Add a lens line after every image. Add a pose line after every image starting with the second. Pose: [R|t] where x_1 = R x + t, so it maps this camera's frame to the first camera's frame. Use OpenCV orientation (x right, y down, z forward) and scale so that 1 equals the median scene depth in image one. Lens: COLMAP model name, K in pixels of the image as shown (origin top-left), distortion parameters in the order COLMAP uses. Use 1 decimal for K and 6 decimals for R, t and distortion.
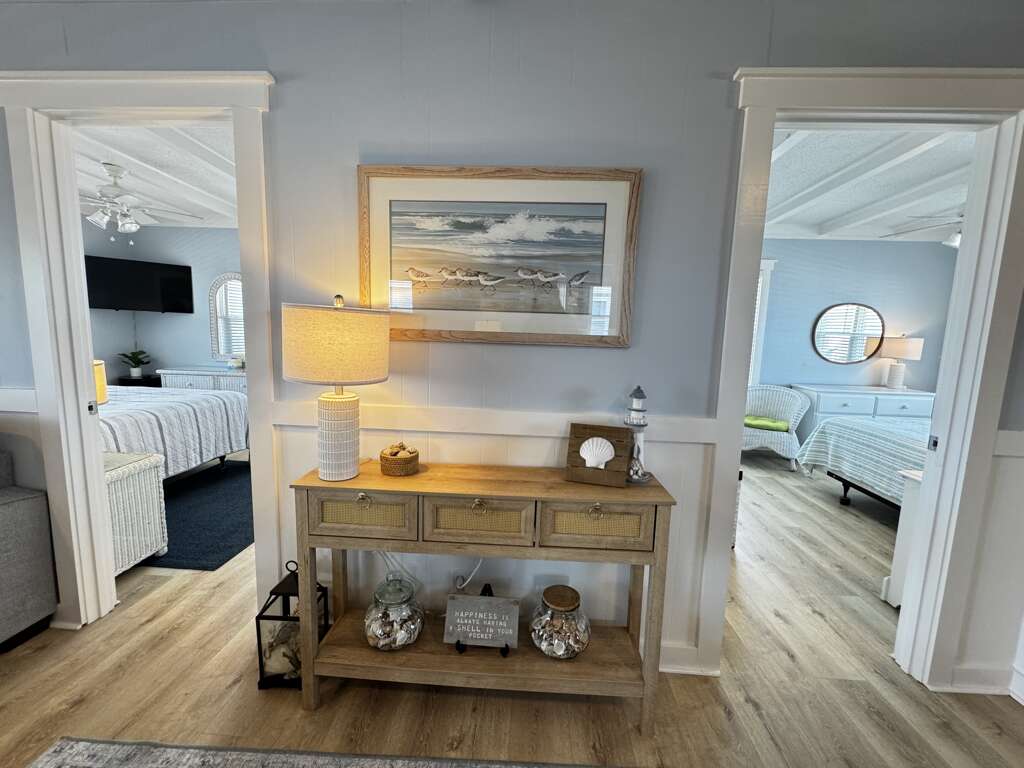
lens RADIAL K [[411.0, 0, 512.0], [0, 411.0, 384.0], [0, 0, 1]] dist [-0.001357, 0.000001]
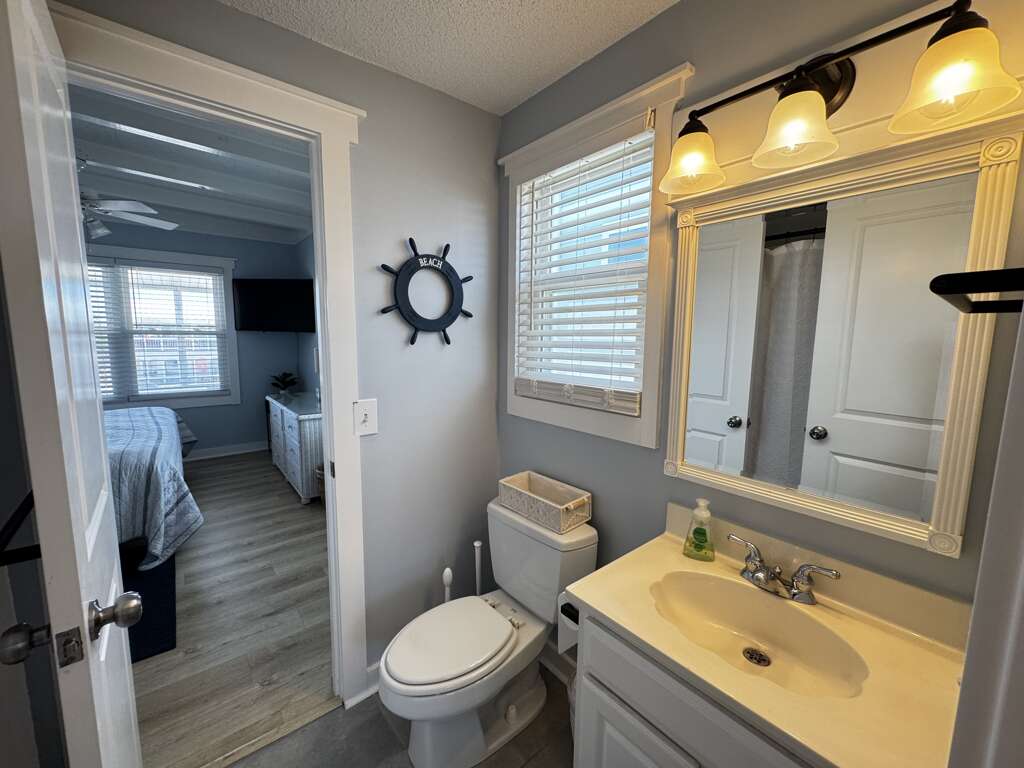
lens RADIAL K [[411.0, 0, 512.0], [0, 411.0, 384.0], [0, 0, 1]] dist [-0.001357, 0.000001]
pose [[0.680689, 0.064780, -0.729702, 0.177072], [-0.085601, 0.996292, 0.008596, -0.114199], [0.727554, 0.056612, 0.683711, 0.769531]]
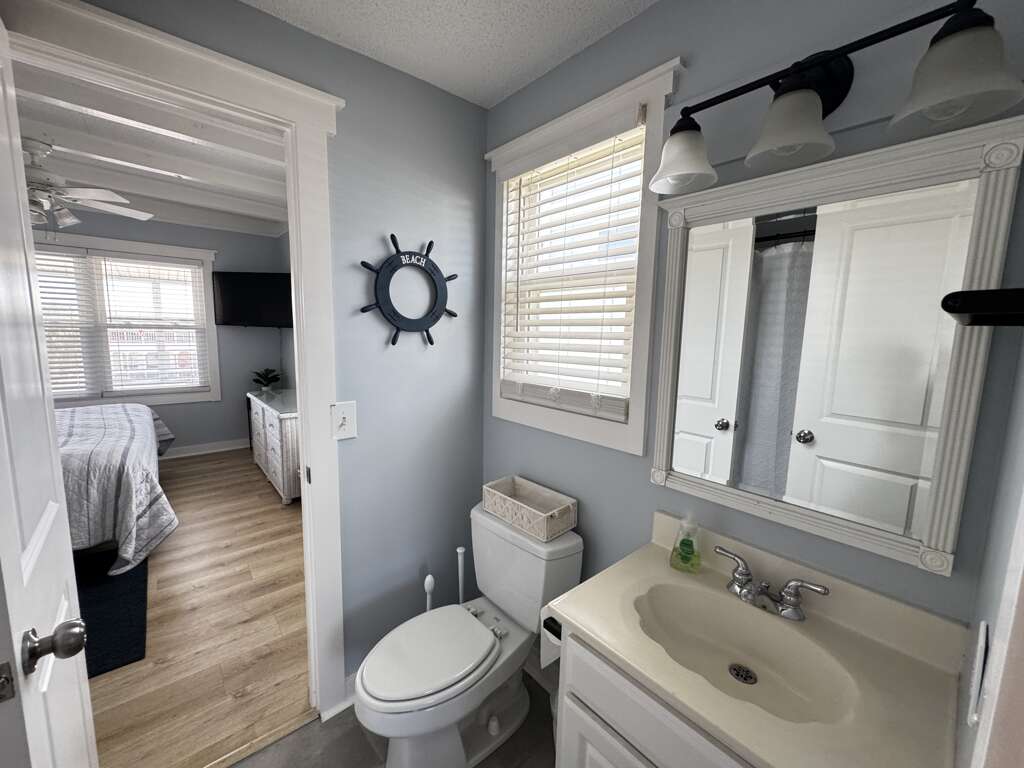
lens RADIAL K [[411.0, 0, 512.0], [0, 411.0, 384.0], [0, 0, 1]] dist [-0.001357, 0.000001]
pose [[0.698115, 0.077330, -0.711797, 0.171885], [-0.094044, 0.995441, 0.015909, -0.120200], [0.709782, 0.055834, 0.702205, 0.779280]]
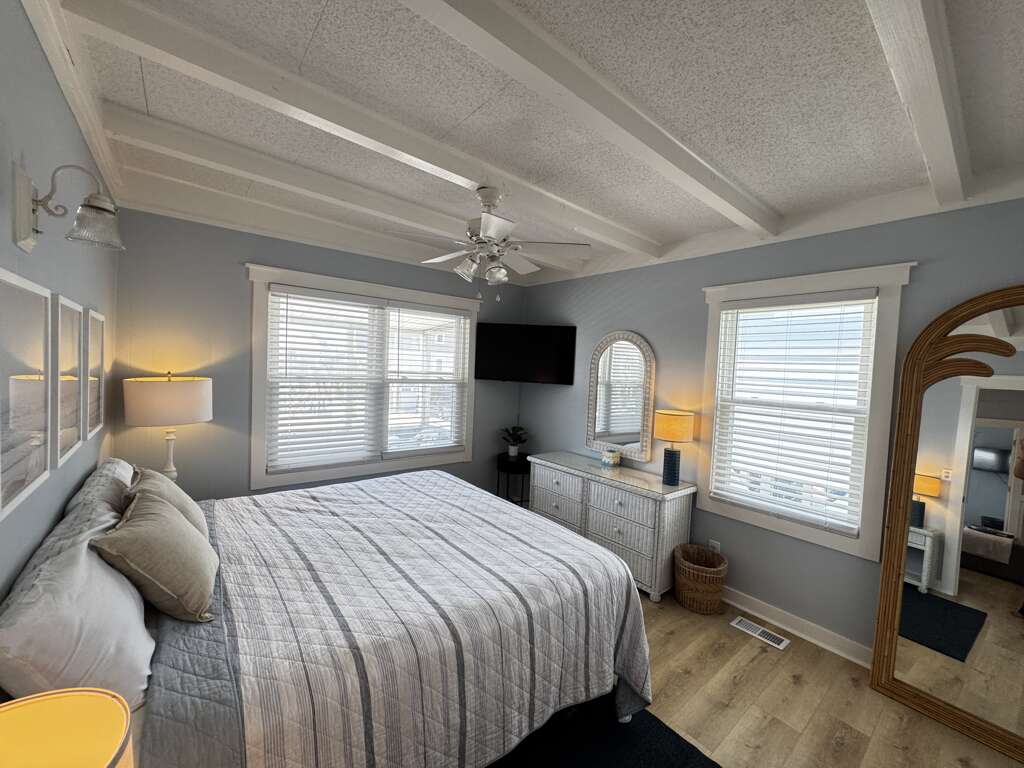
lens RADIAL K [[411.0, 0, 512.0], [0, 411.0, 384.0], [0, 0, 1]] dist [-0.001357, 0.000001]
pose [[0.671932, 0.029777, -0.740014, -0.295914], [-0.115562, 0.991168, -0.065047, -0.118317], [0.731542, 0.129224, 0.669438, 0.422275]]
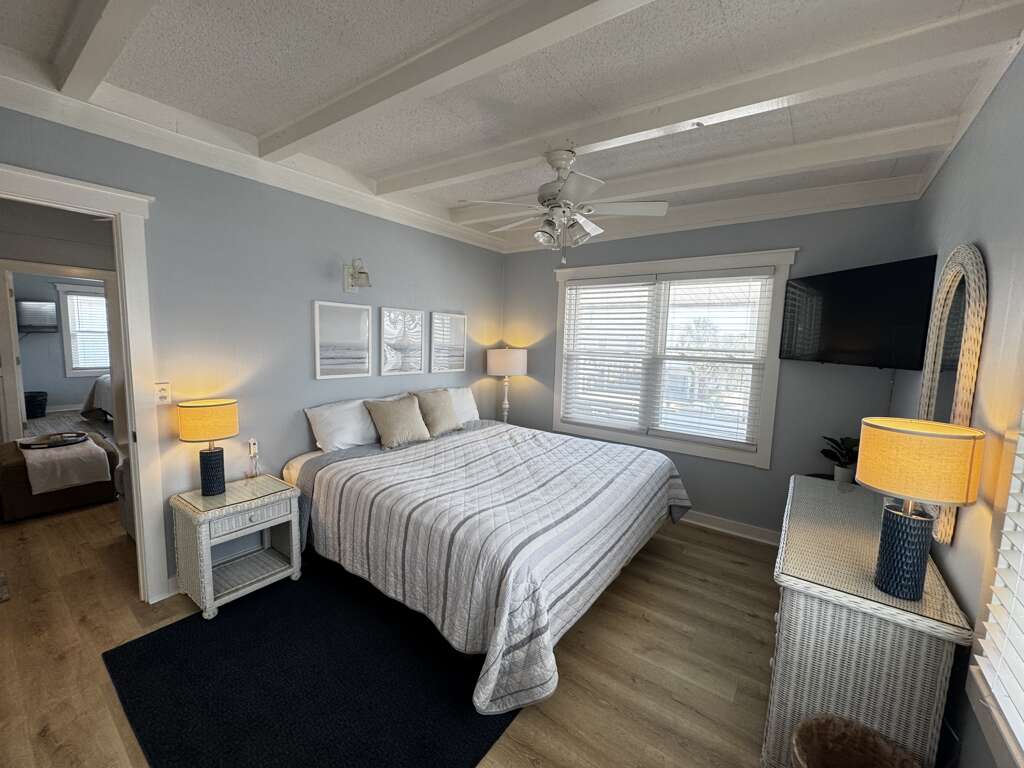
lens RADIAL K [[403.2, 0, 507.2], [0, 403.2, 386.8], [0, 0, 1]] dist [-0.022204, -0.000043]
pose [[-0.553439, 0.043722, -0.831741, -0.246877], [-0.156047, 0.975495, 0.155112, -0.165390], [0.818141, 0.215636, -0.533054, 0.947644]]
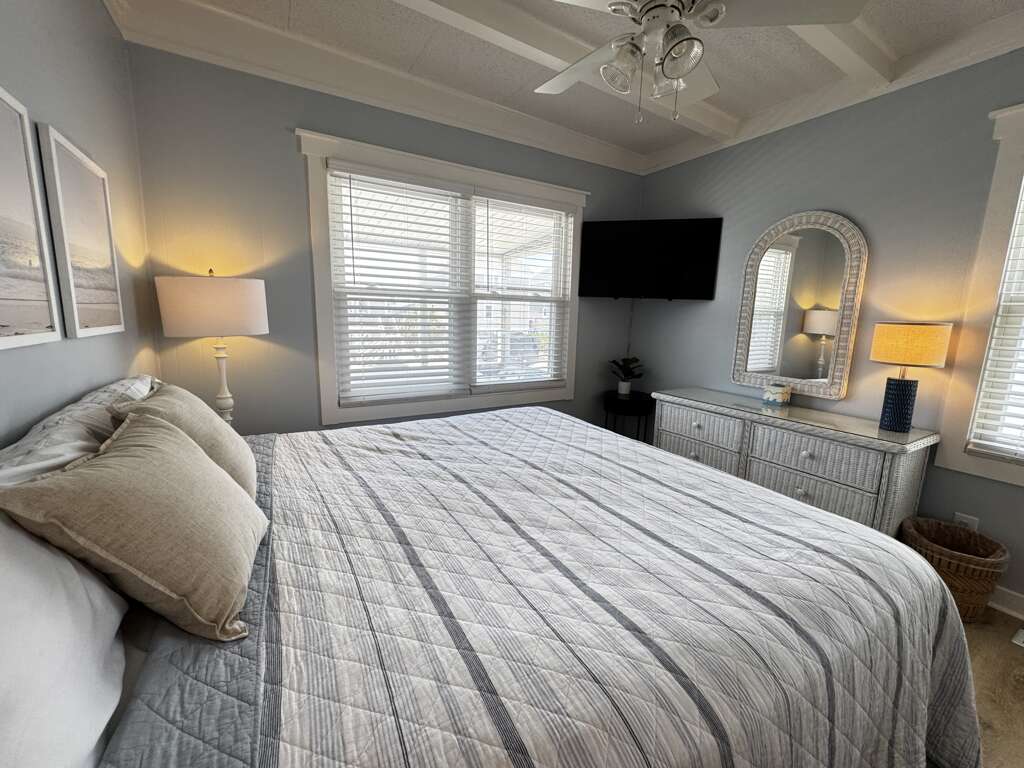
lens RADIAL K [[411.0, 0, 512.0], [0, 411.0, 384.0], [0, 0, 1]] dist [-0.001357, 0.000001]
pose [[0.554822, 0.122706, -0.822870, -0.473579], [-0.112966, 0.991015, 0.071612, -0.067255], [0.824264, 0.053225, 0.563698, 0.474450]]
